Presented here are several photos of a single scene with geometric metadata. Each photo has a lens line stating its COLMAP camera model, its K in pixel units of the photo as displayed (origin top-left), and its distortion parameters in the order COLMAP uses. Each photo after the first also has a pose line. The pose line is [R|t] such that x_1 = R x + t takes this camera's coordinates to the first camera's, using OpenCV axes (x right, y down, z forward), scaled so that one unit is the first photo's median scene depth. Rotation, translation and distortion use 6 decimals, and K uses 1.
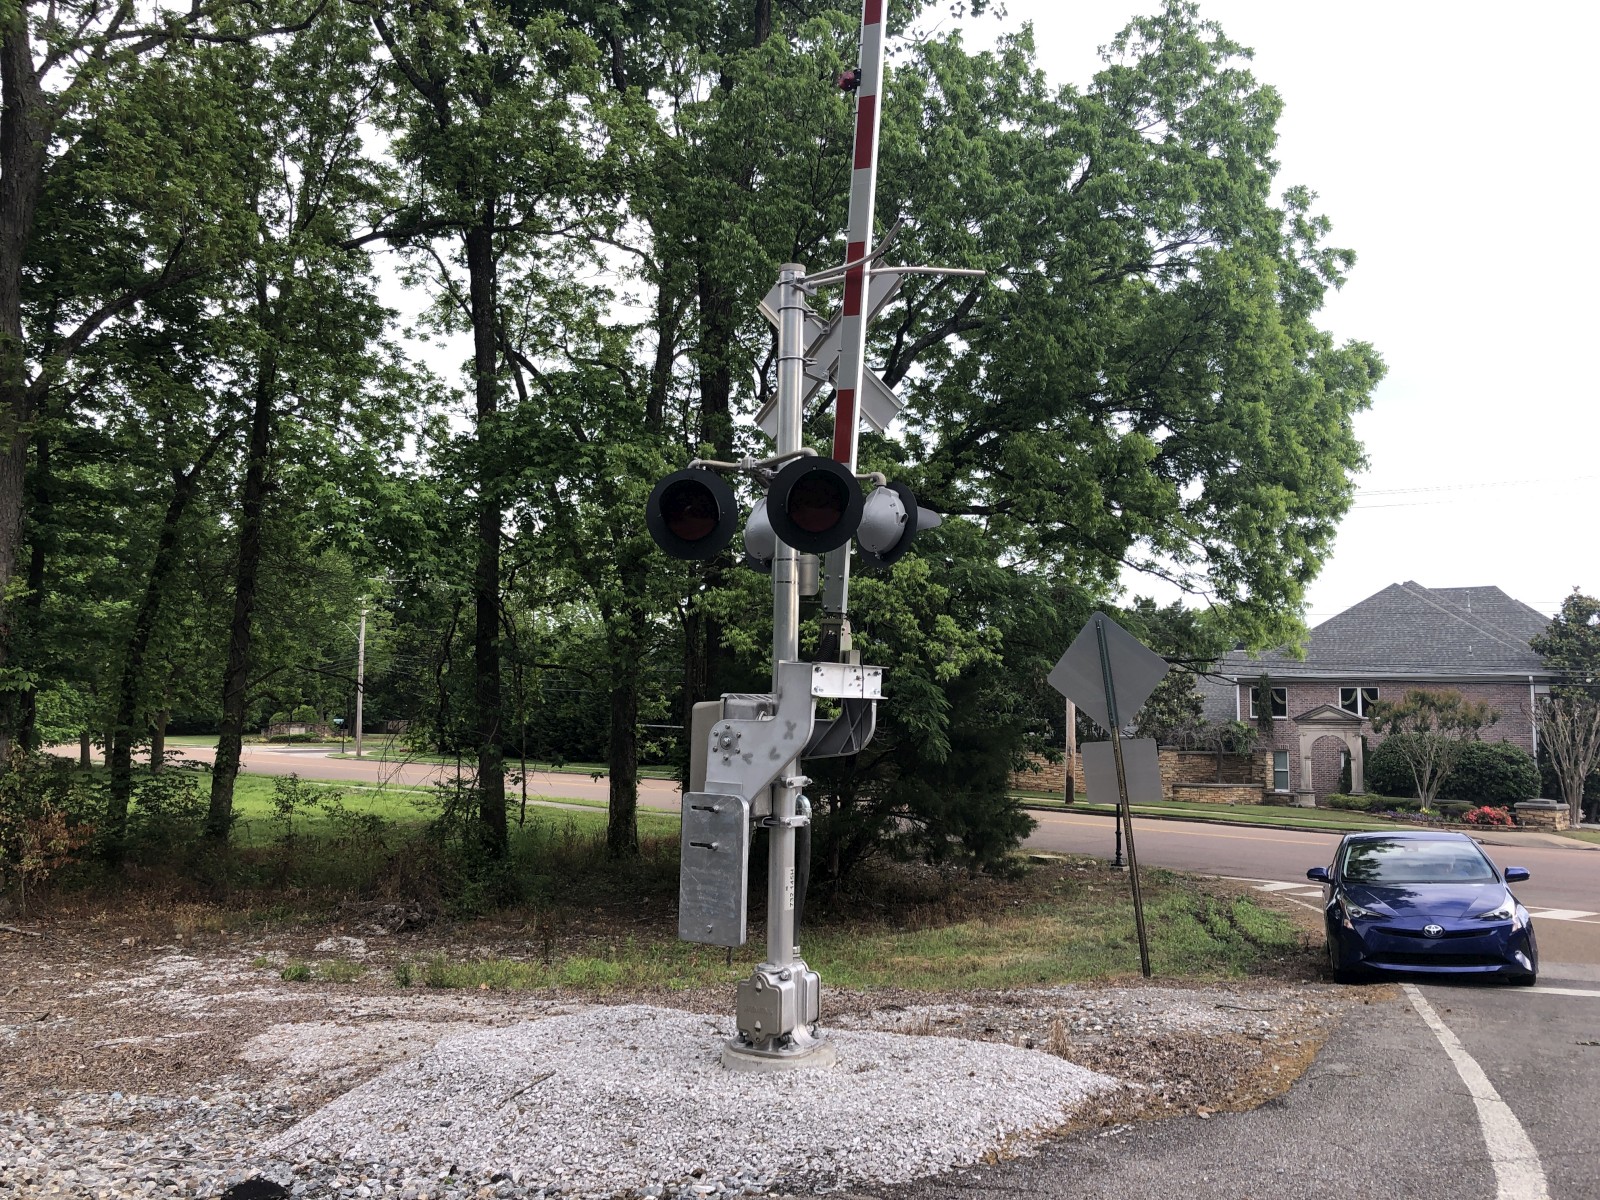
lens RADIAL K [[1262.7, 0, 800.0], [0, 1262.7, 600.0], [0, 0, 1]] dist [0.085555, -0.126856]
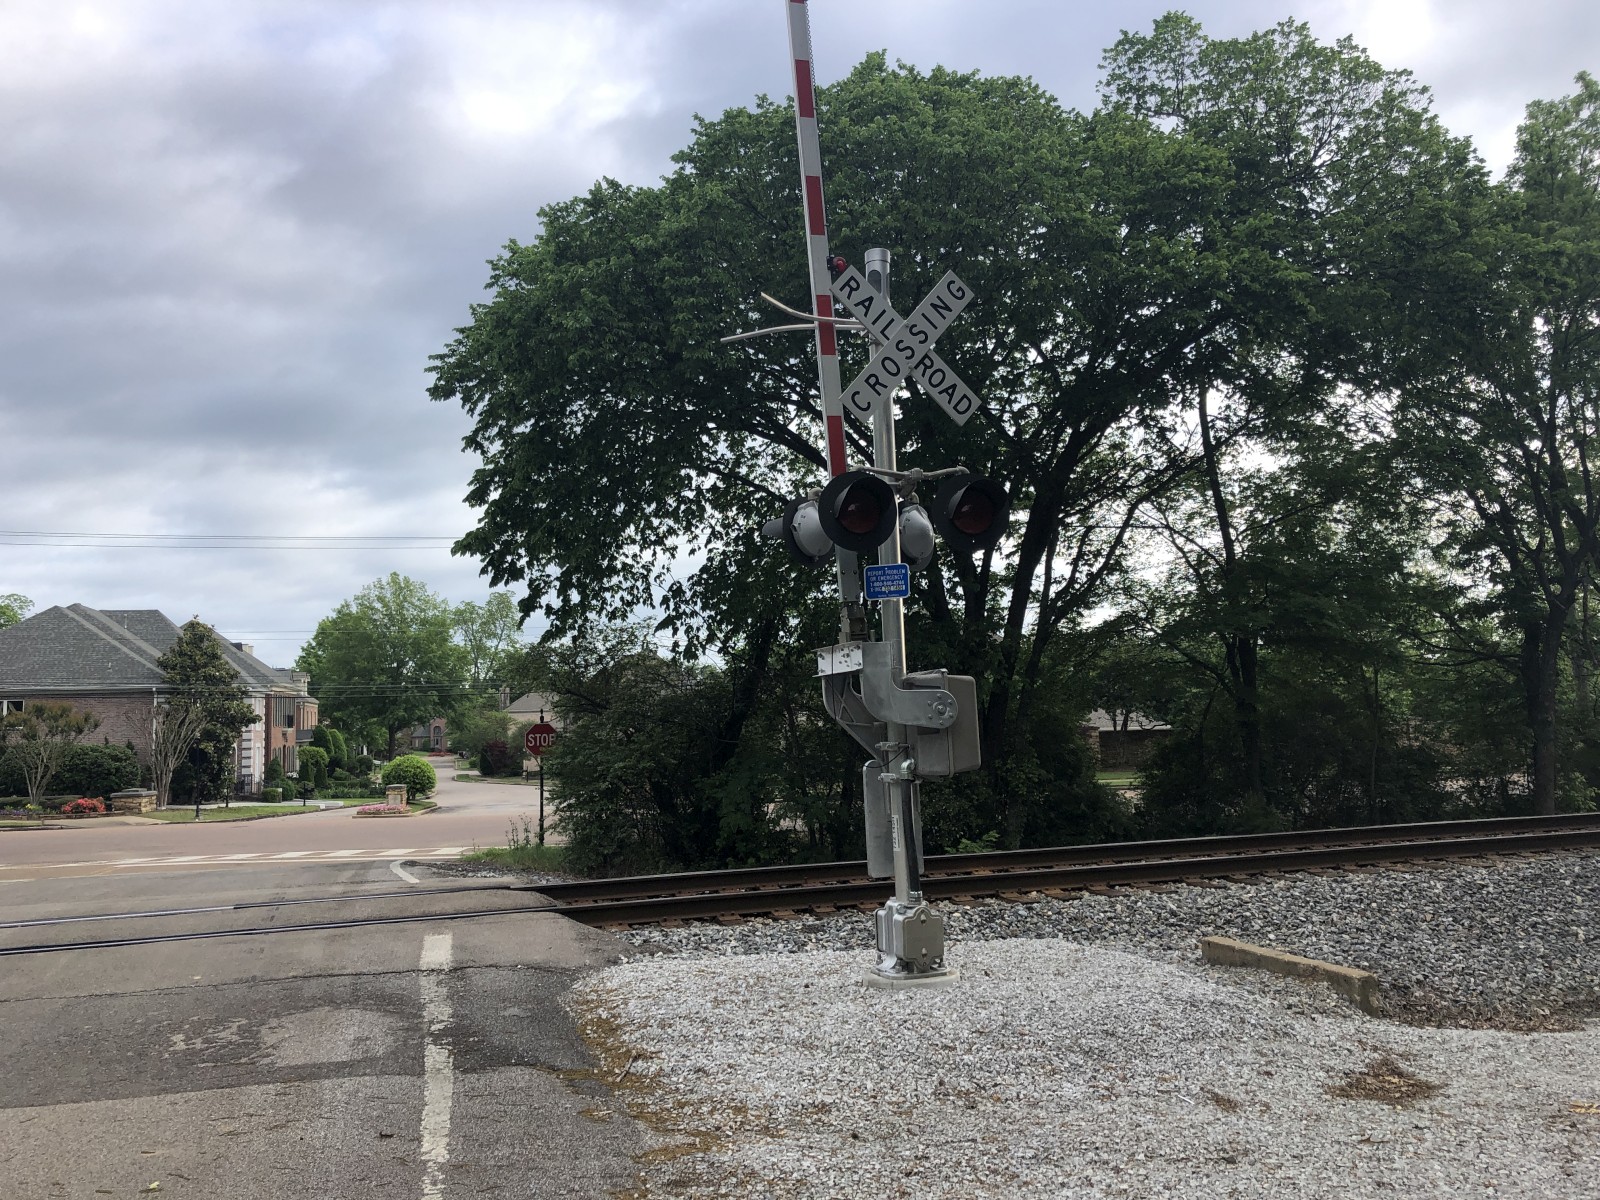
lens RADIAL K [[1262.7, 0, 800.0], [0, 1262.7, 600.0], [0, 0, 1]] dist [0.085555, -0.126856]
pose [[0.648637, 0.038359, 0.760130, 0.063969], [-0.036739, 0.999143, -0.019071, -0.035823], [-0.760210, -0.015556, 0.649491, -0.387155]]
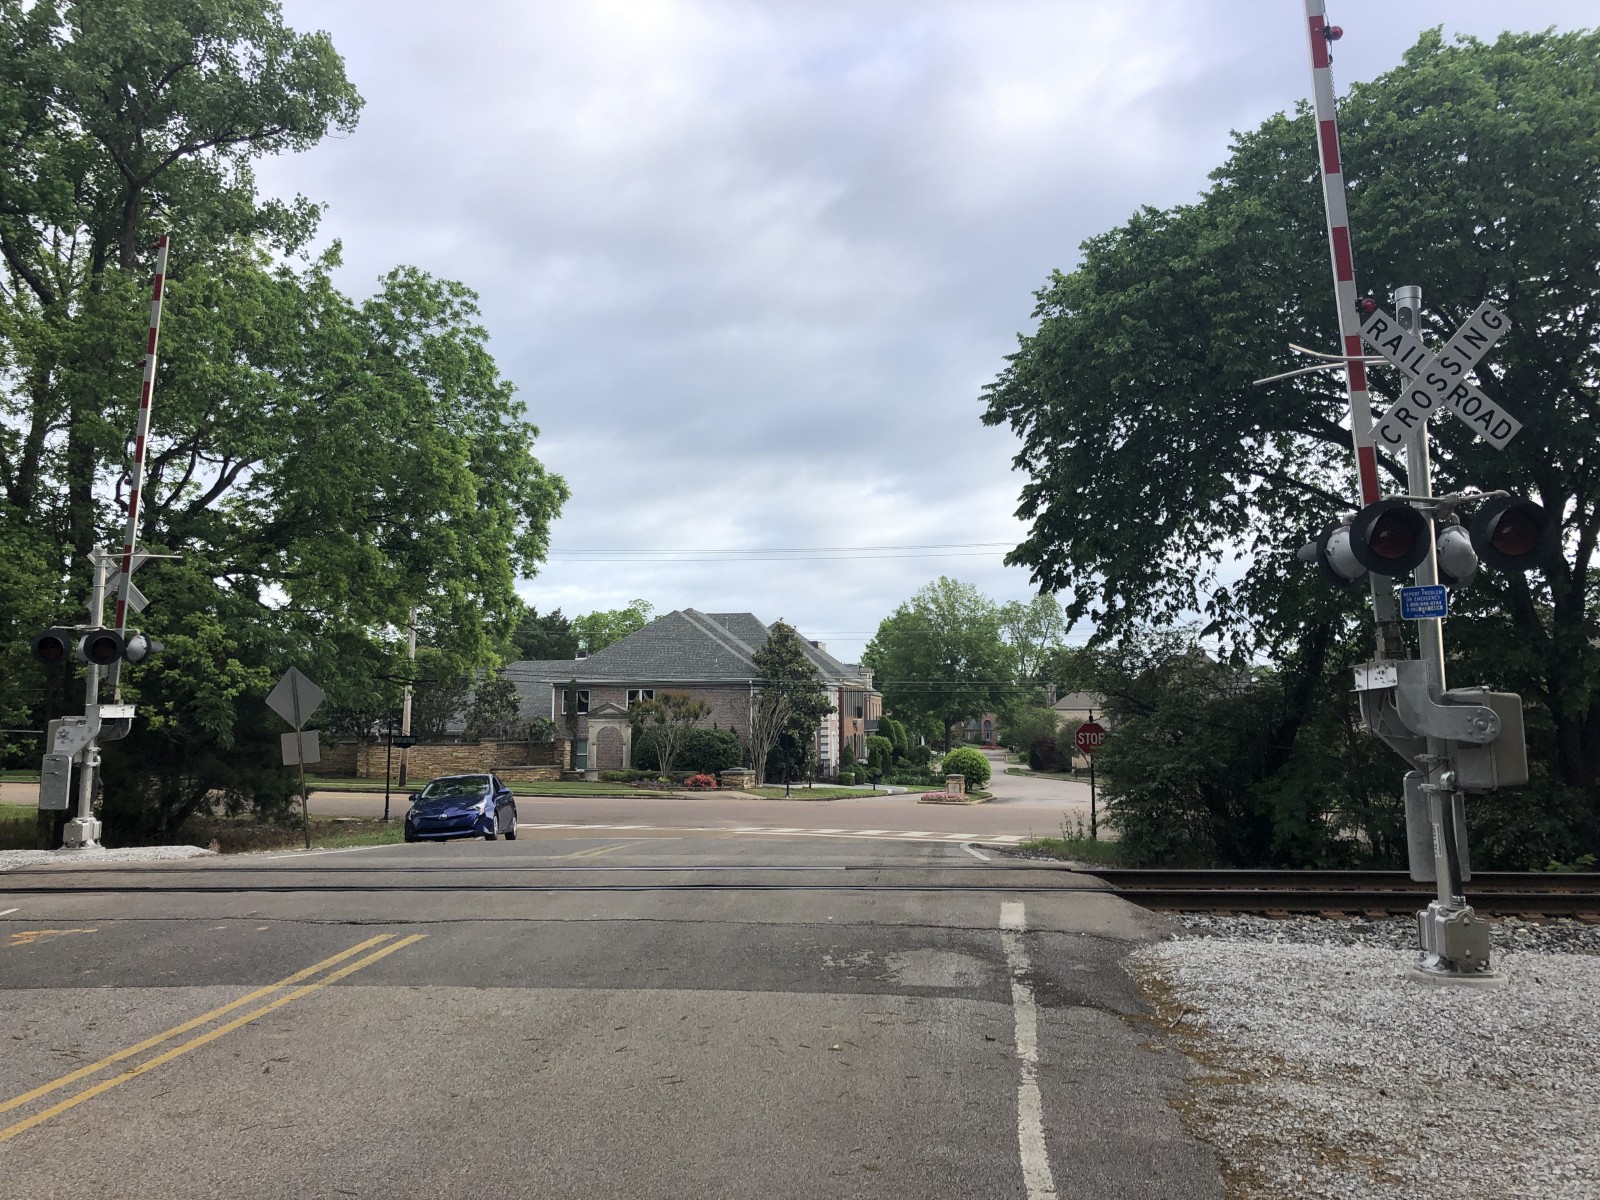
lens RADIAL K [[1264.9, 0, 794.0], [0, 1264.9, 571.1], [0, 0, 1]] dist [0.044798, -0.056892]
pose [[0.905566, 0.033367, 0.422890, 0.037508], [-0.024948, 0.999365, -0.025429, -0.040464], [-0.423470, 0.012477, 0.905824, -0.418163]]
